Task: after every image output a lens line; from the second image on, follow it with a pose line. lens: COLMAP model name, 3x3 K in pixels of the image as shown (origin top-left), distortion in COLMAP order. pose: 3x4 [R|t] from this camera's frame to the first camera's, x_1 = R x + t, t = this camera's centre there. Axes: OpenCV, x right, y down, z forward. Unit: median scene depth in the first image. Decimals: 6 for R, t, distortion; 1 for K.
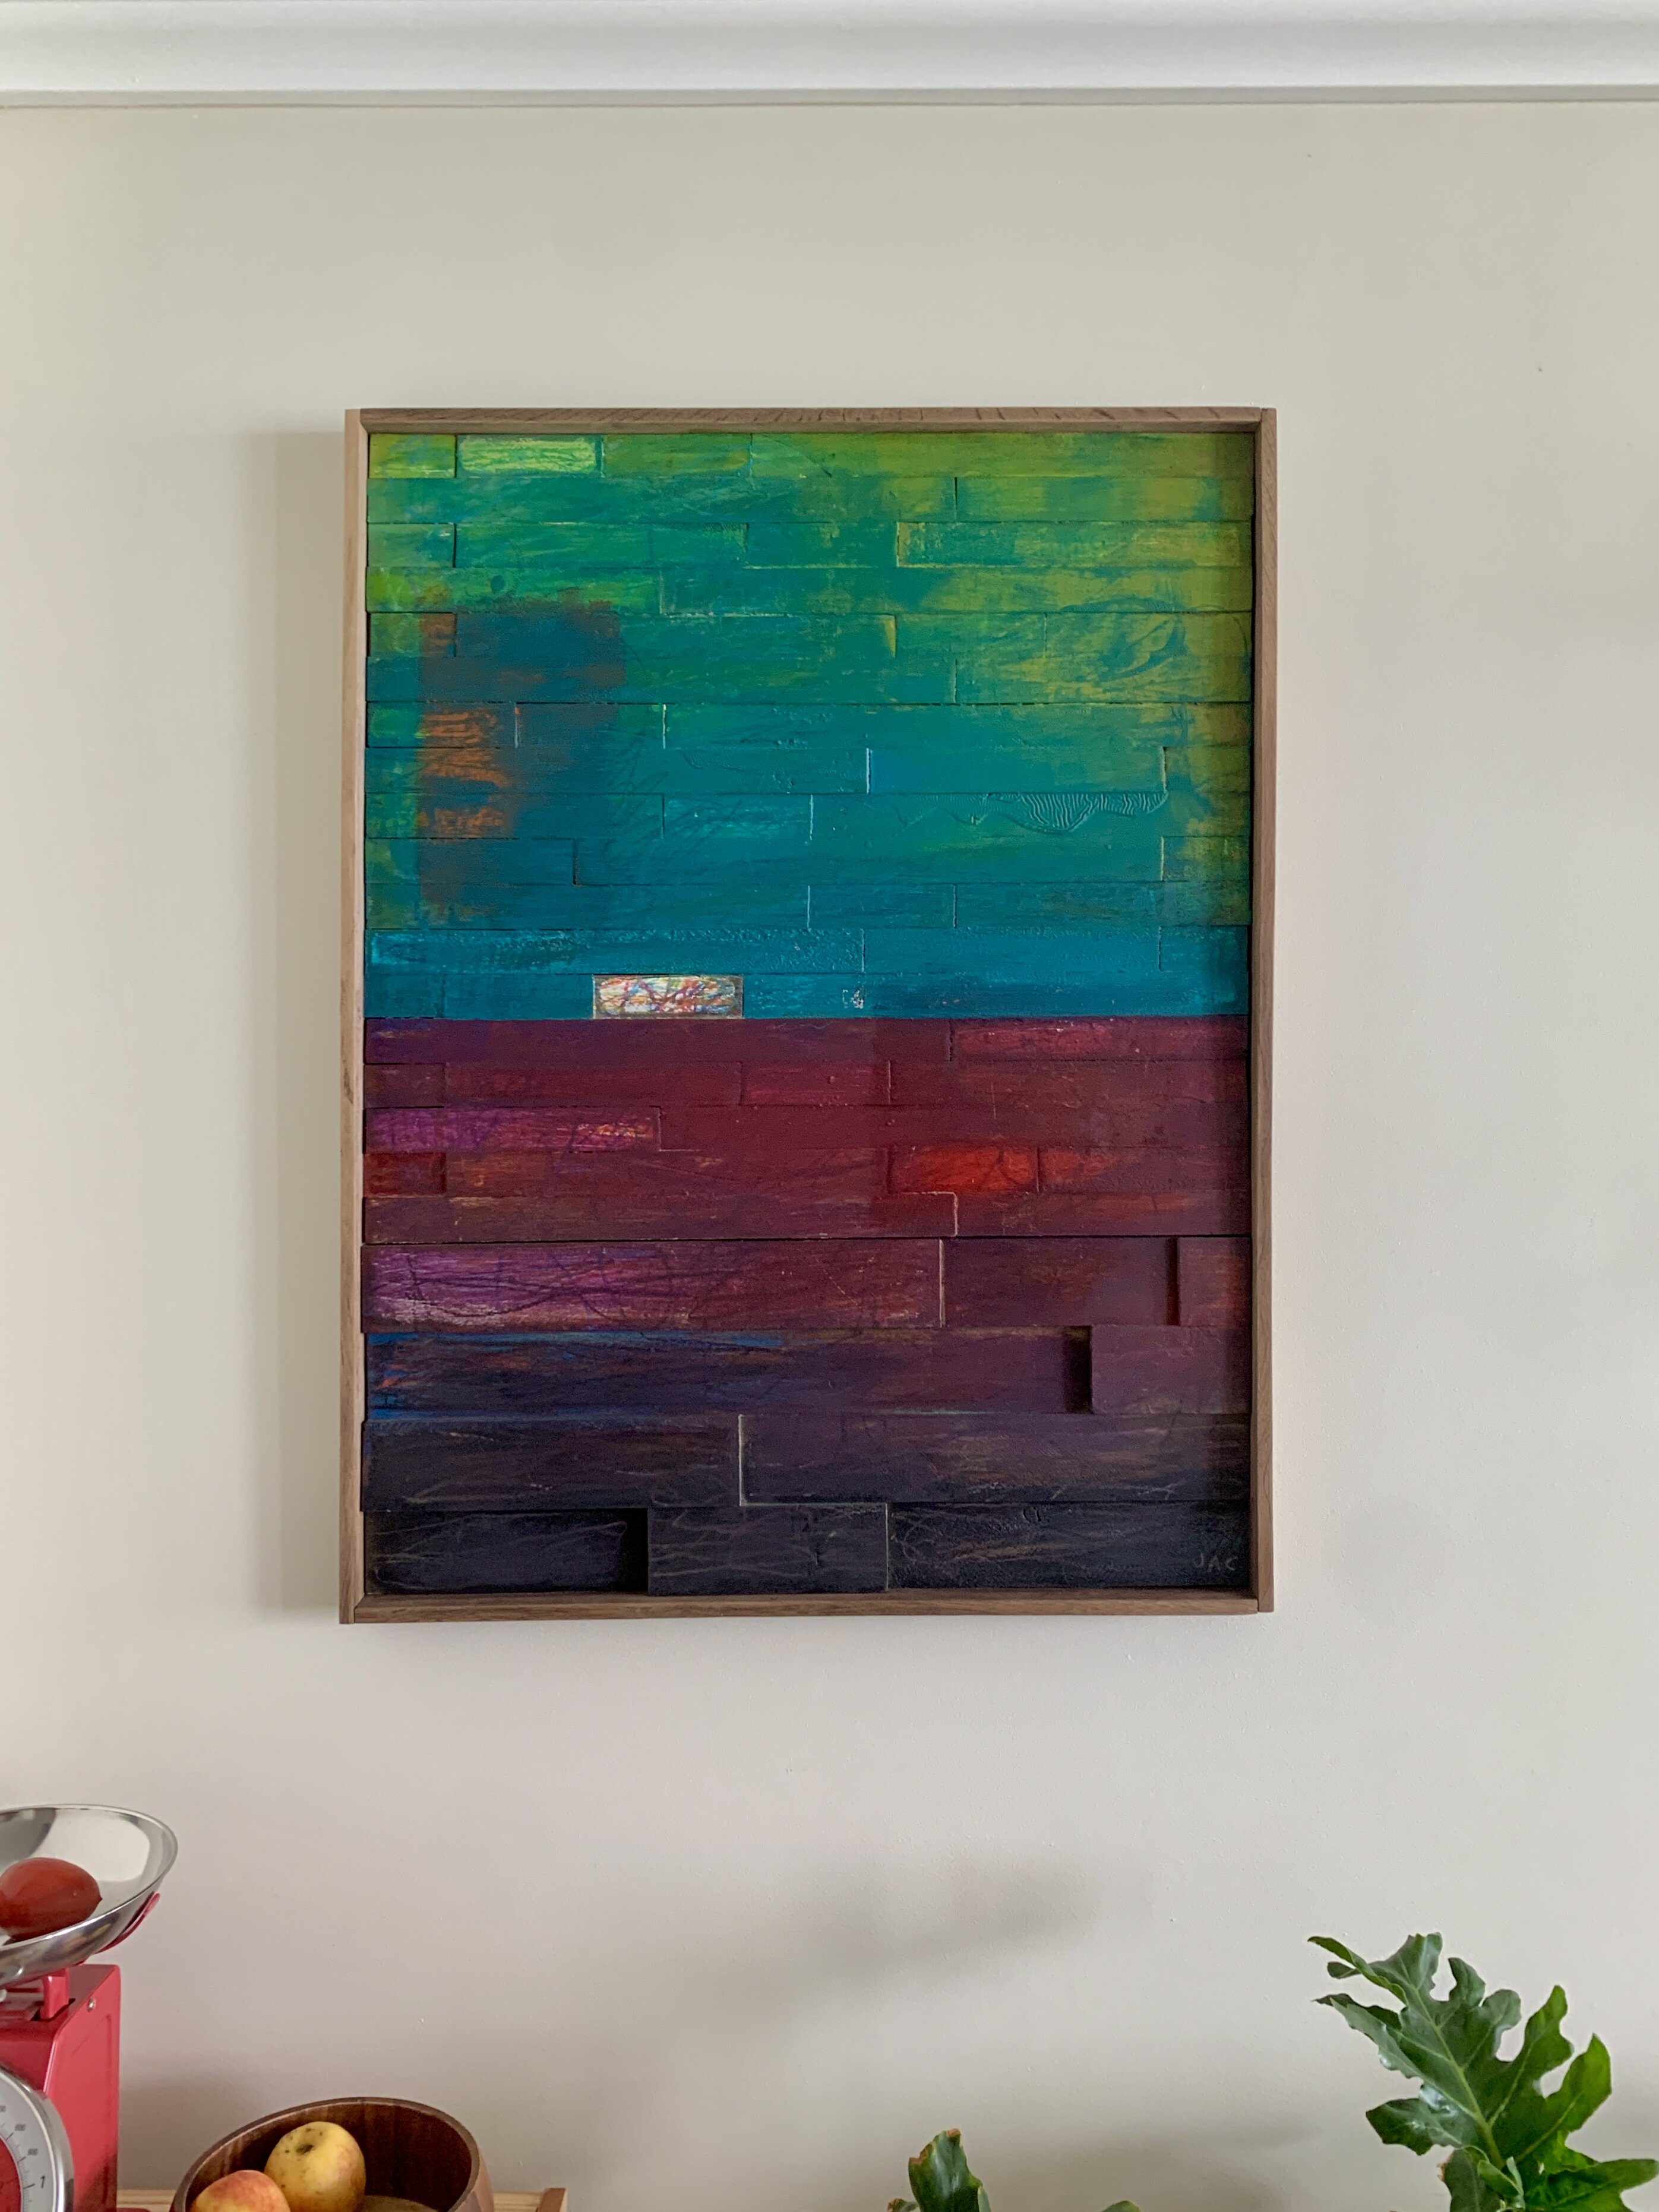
lens RADIAL K [[1688.3, 0, 814.6], [0, 1688.3, 1104.9], [0, 0, 1]] dist [0.151961, -0.454128]
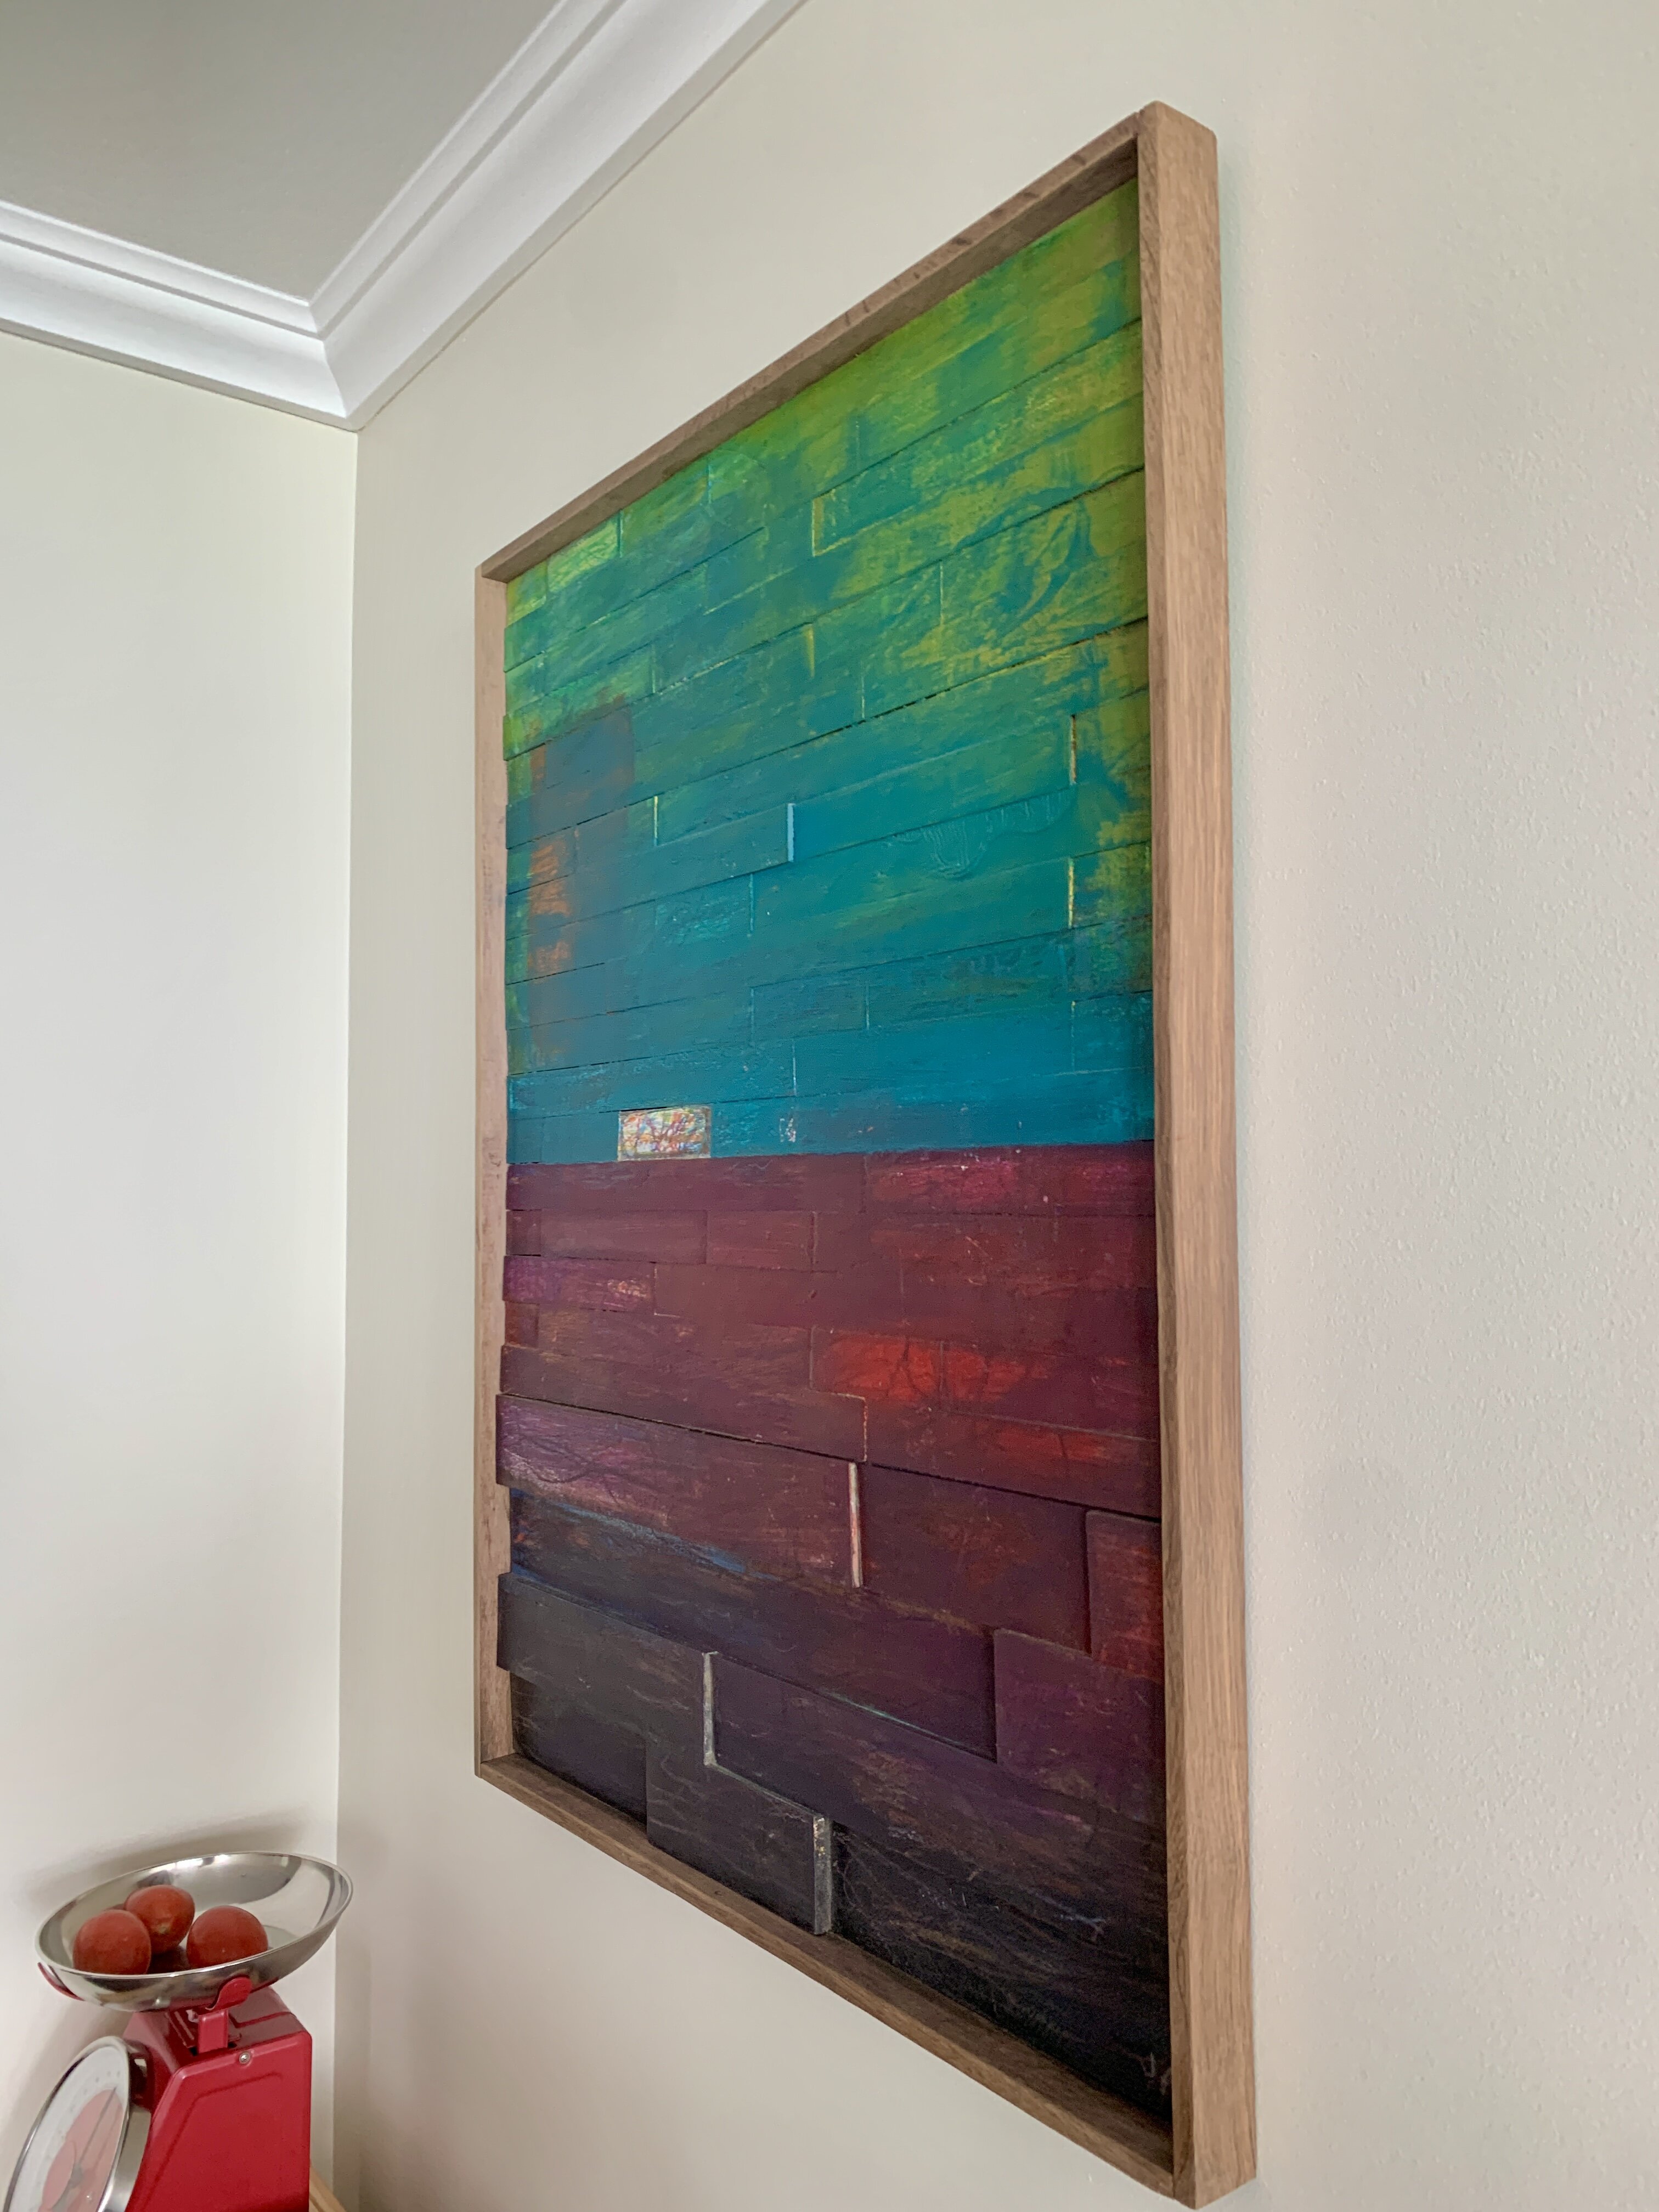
lens RADIAL K [[1688.3, 0, 814.6], [0, 1688.3, 1104.9], [0, 0, 1]] dist [0.151961, -0.454128]
pose [[0.593521, -0.040499, -0.803799, 0.646349], [0.015746, 0.999126, -0.038715, -0.044206], [0.804665, 0.010322, 0.593640, 0.554784]]
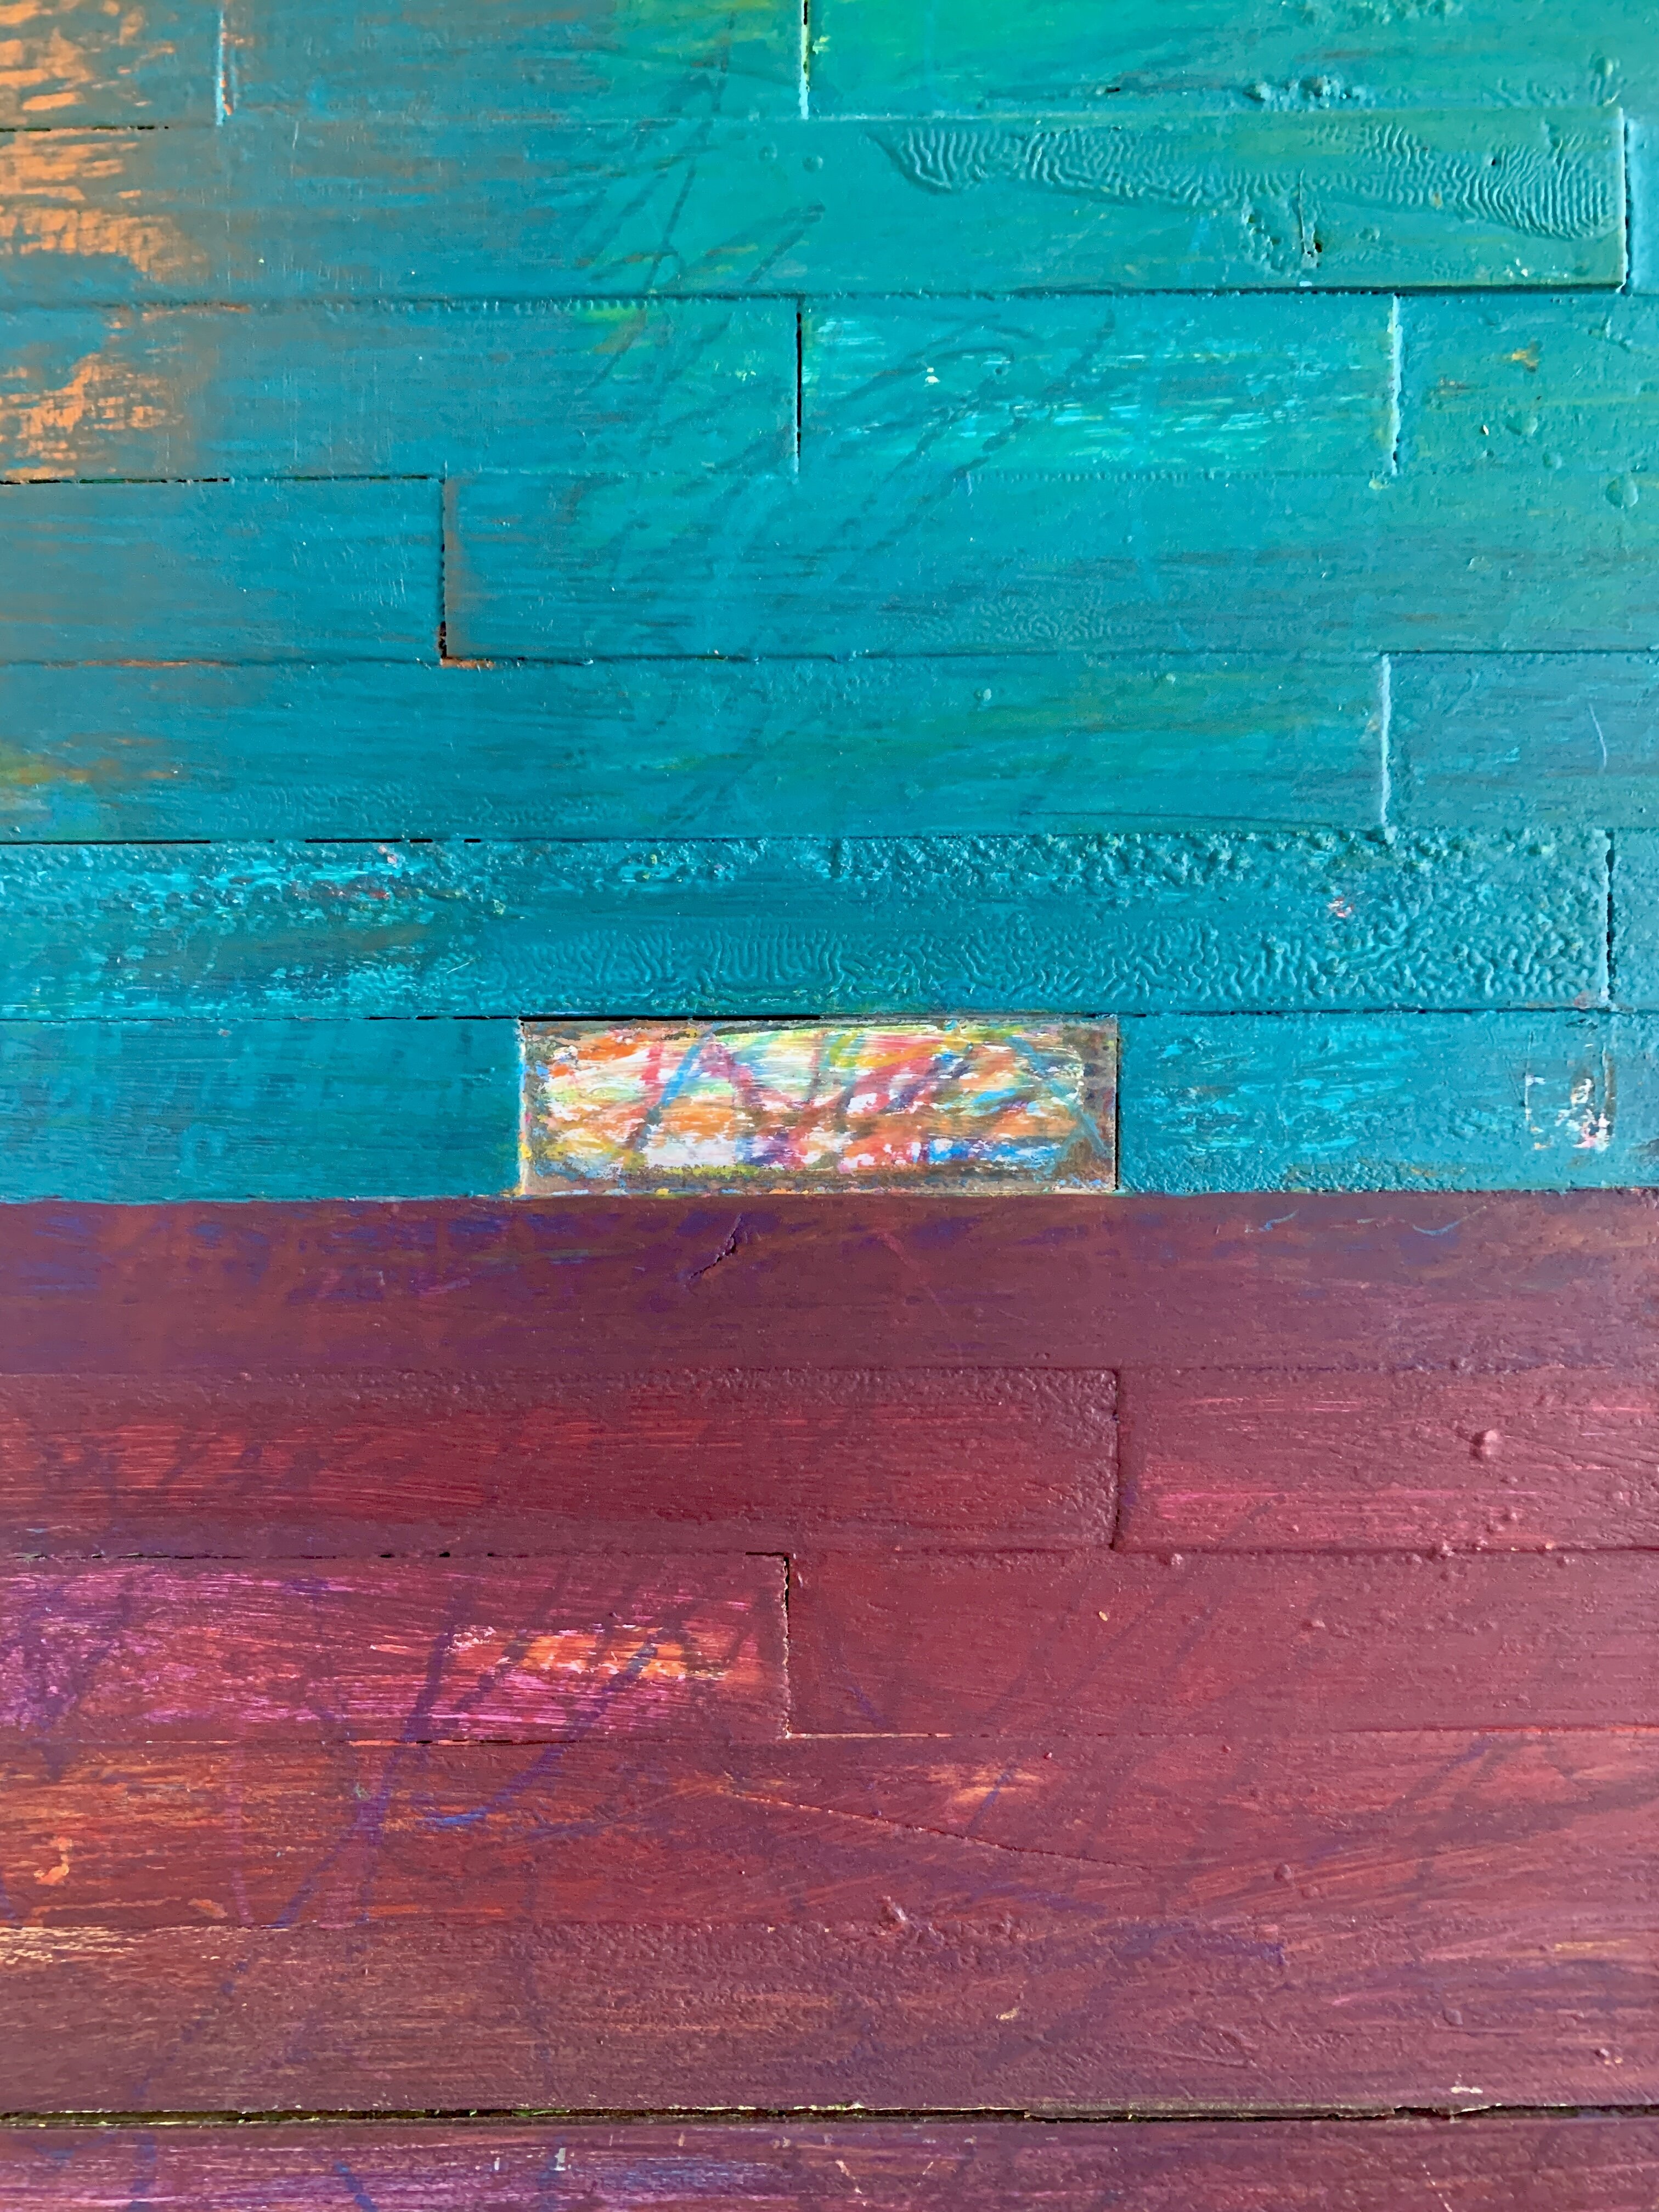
lens RADIAL K [[1718.7, 0, 829.5], [0, 1718.7, 1106.0], [0, 0, 1]] dist [-0.010582, 0.003874]
pose [[0.999967, -0.002528, -0.007740, -0.083067], [0.002421, 0.999903, -0.013711, -0.060556], [0.007774, 0.013691, 0.999876, 0.749016]]
